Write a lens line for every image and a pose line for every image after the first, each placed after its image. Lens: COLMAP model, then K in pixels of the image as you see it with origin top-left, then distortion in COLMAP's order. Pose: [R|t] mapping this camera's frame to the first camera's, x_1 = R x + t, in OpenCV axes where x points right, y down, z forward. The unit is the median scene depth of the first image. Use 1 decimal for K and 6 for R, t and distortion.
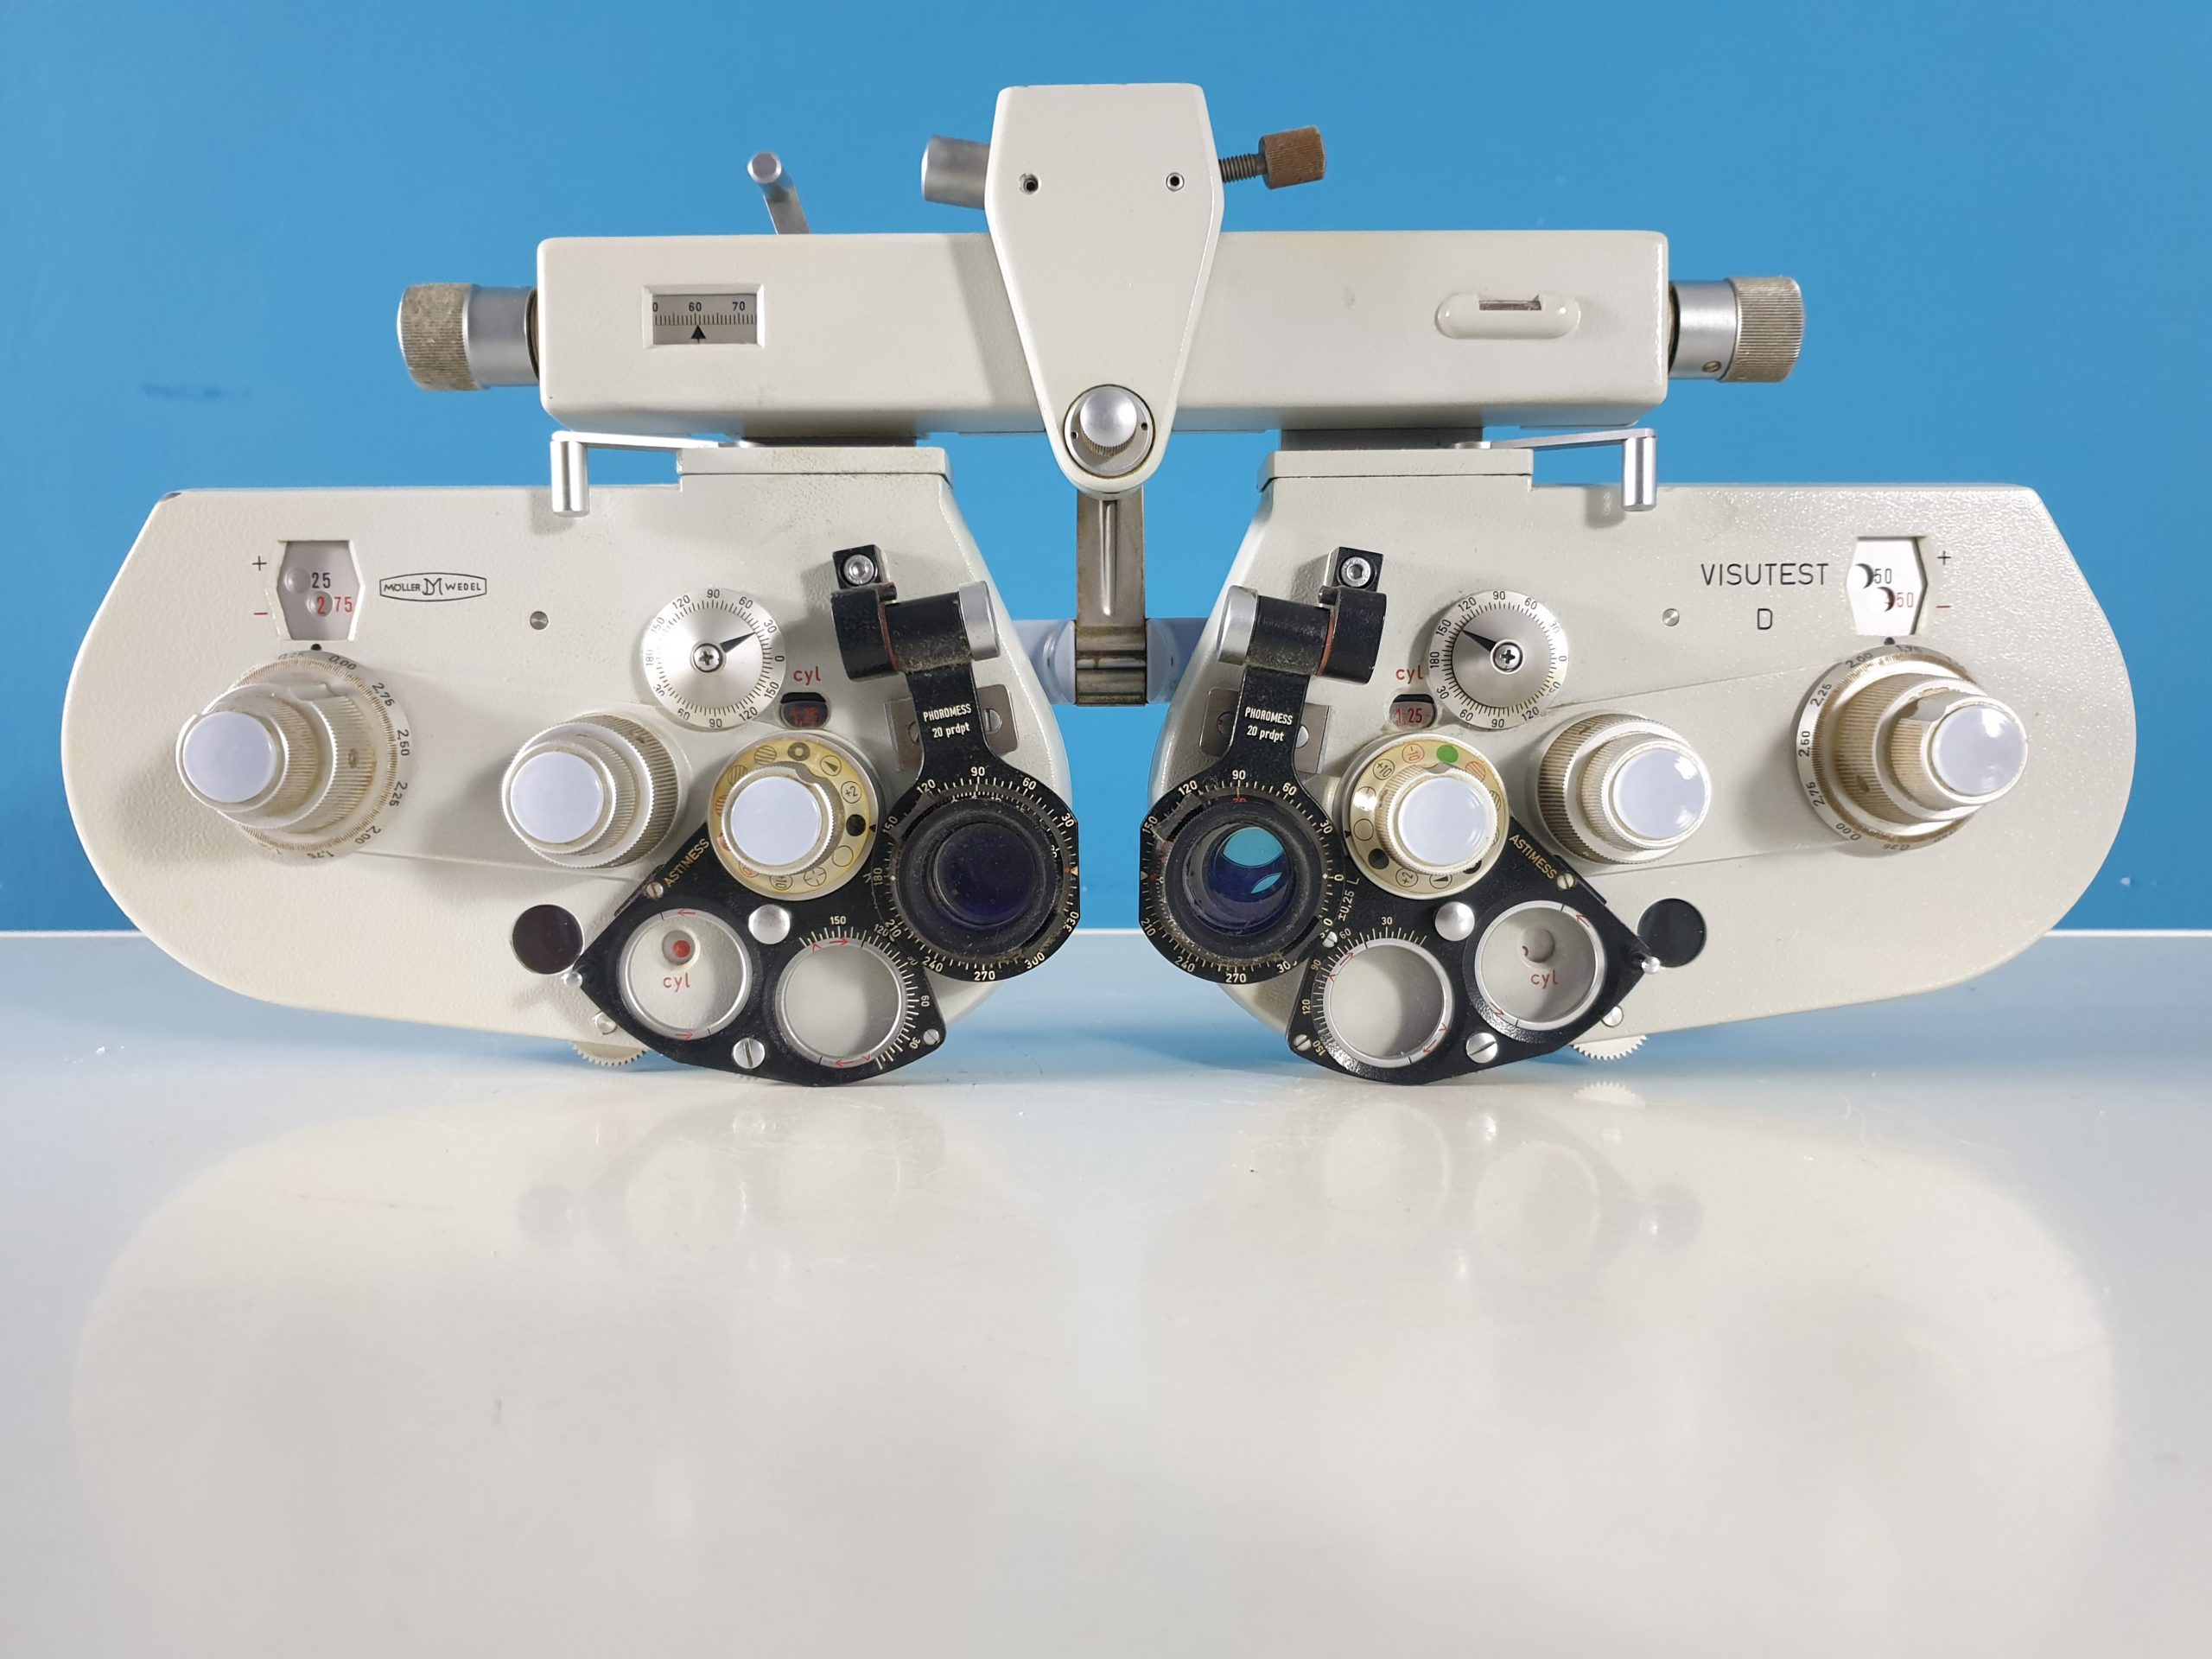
lens RADIAL K [[1675.8, 0, 1106.0], [0, 1675.8, 829.5], [0, 0, 1]] dist [0.165007, -0.526886]
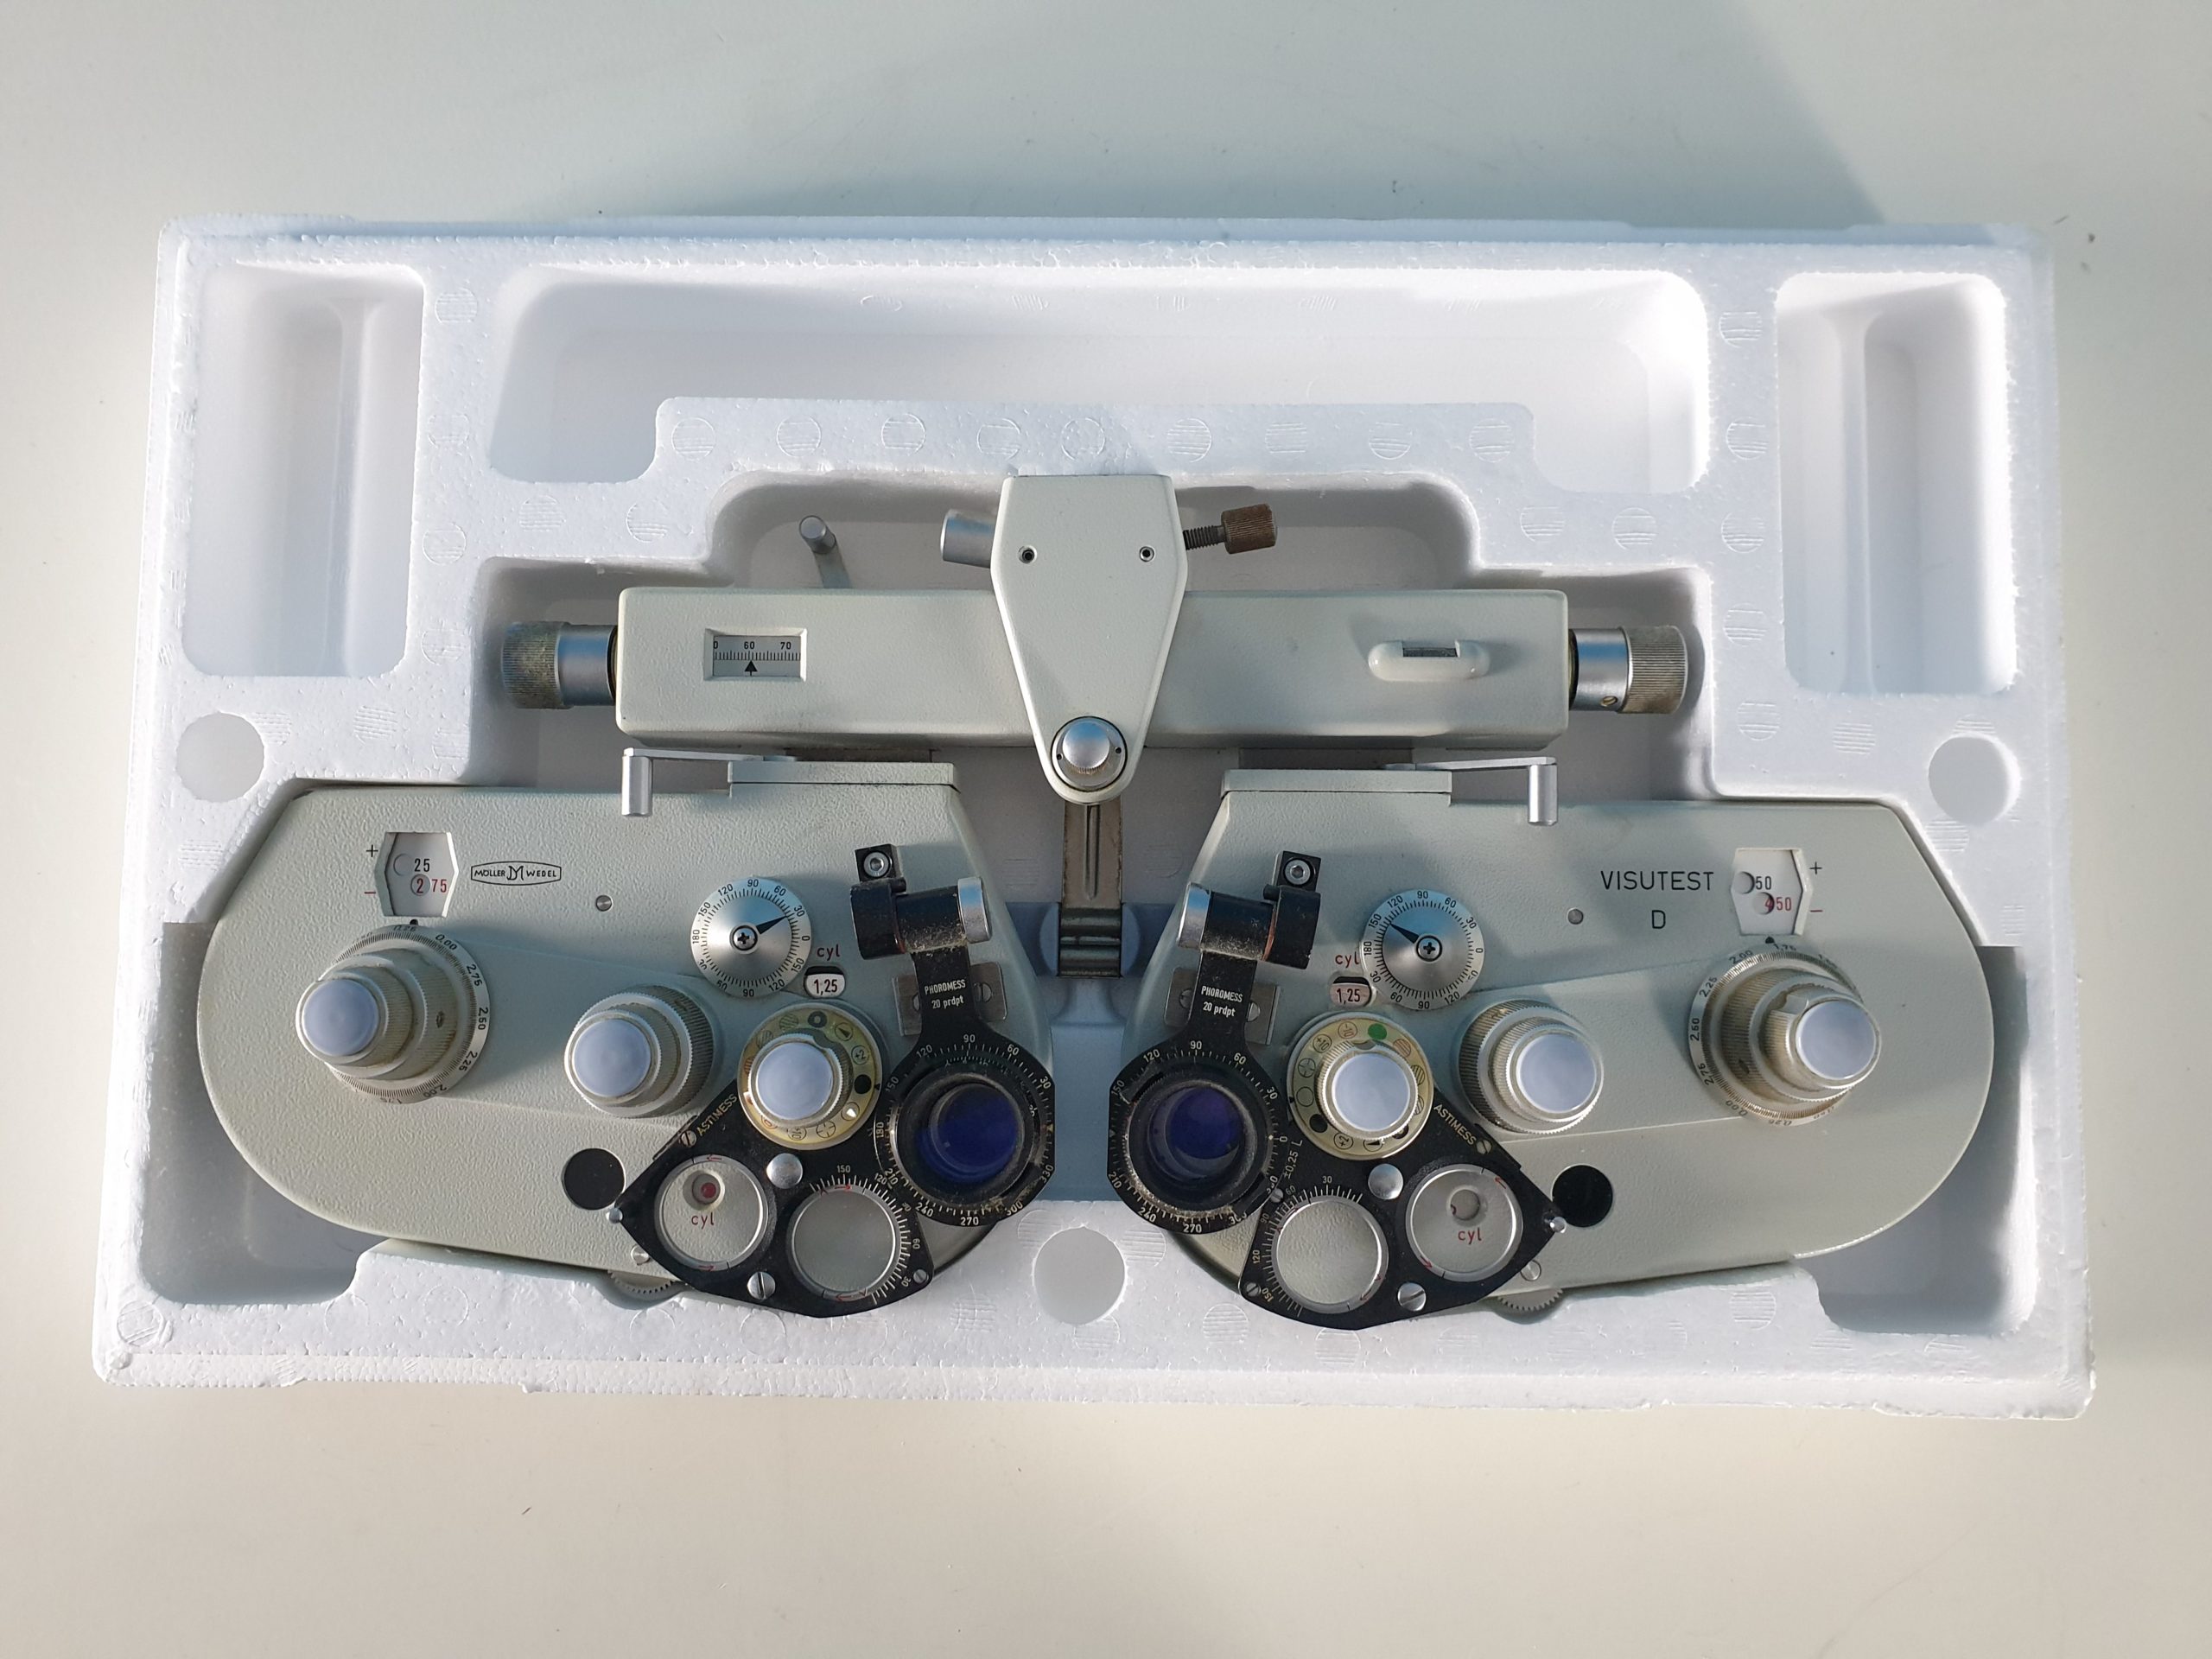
lens RADIAL K [[1675.8, 0, 1106.0], [0, 1675.8, 829.5], [0, 0, 1]] dist [0.165007, -0.526886]
pose [[0.999358, 0.014597, -0.032734, 0.052567], [-0.019062, 0.989893, -0.140531, -0.016180], [0.030352, 0.141065, 0.989535, -0.162055]]
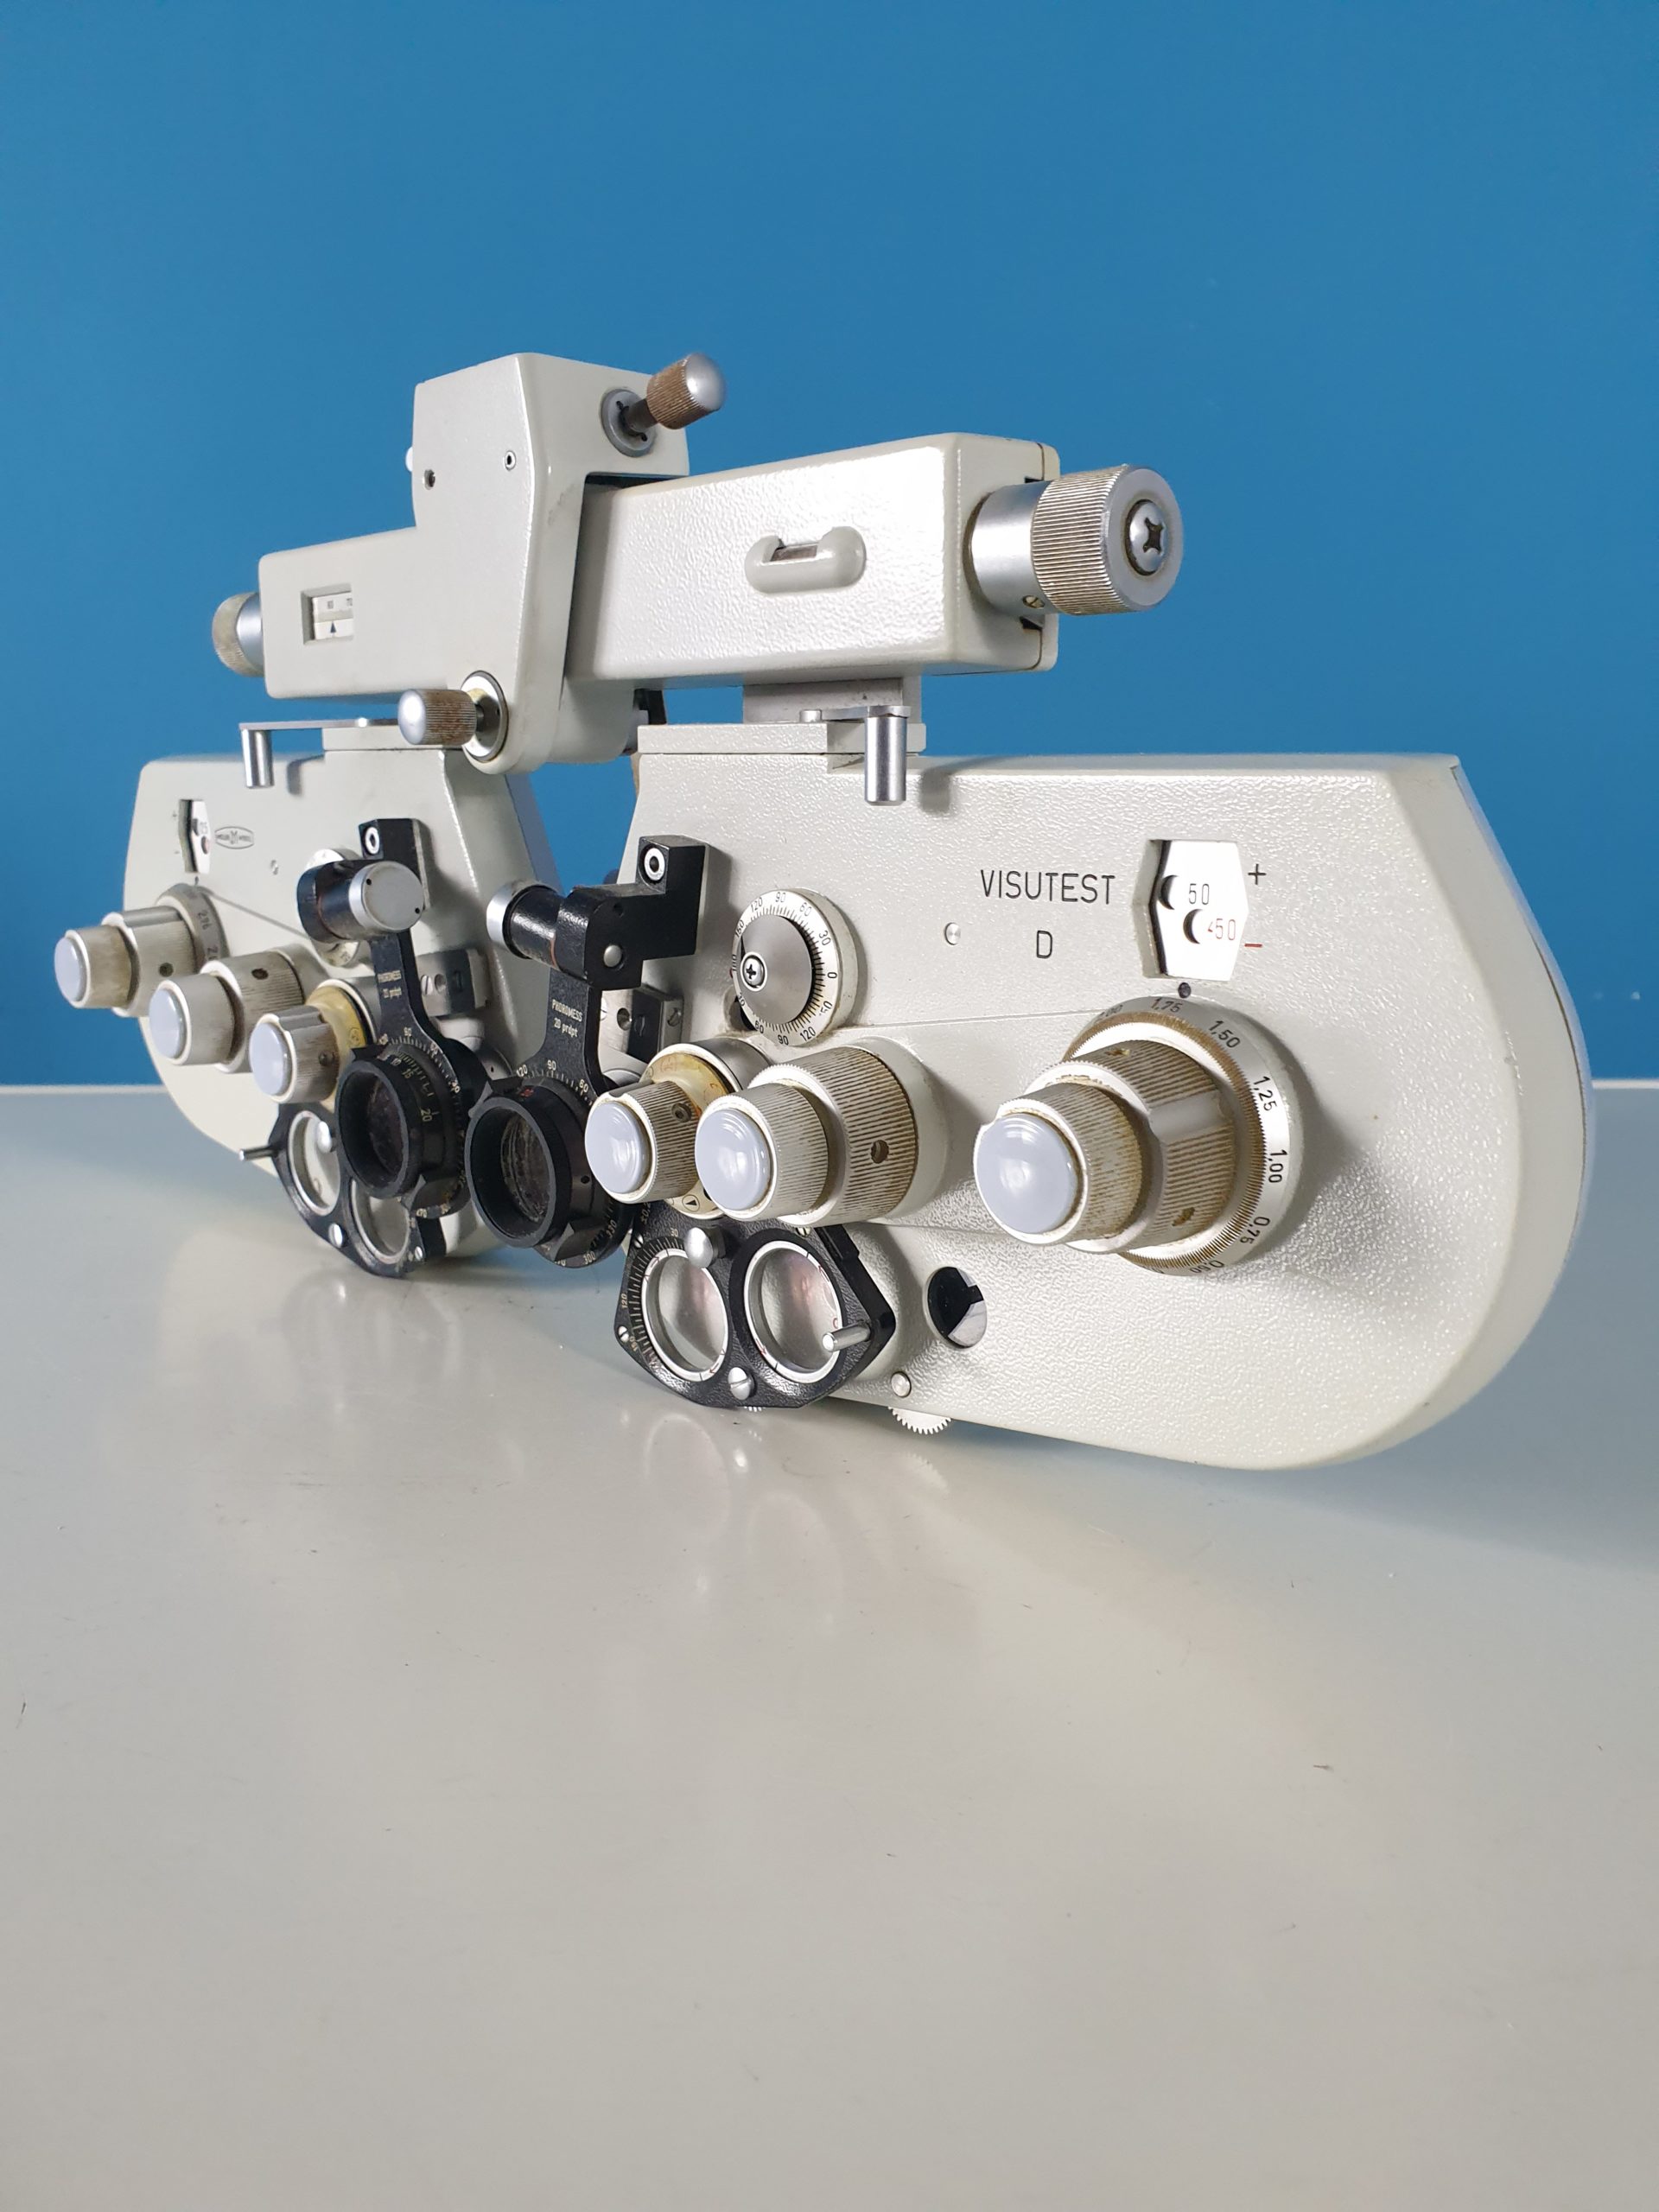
lens RADIAL K [[1675.8, 0, 829.5], [0, 1675.8, 1106.0], [0, 0, 1]] dist [0.165007, -0.526886]
pose [[0.710221, 0.144862, -0.688913, 0.887894], [-0.041603, 0.985526, 0.164342, -0.179482], [0.702748, -0.088059, 0.705968, 0.397194]]
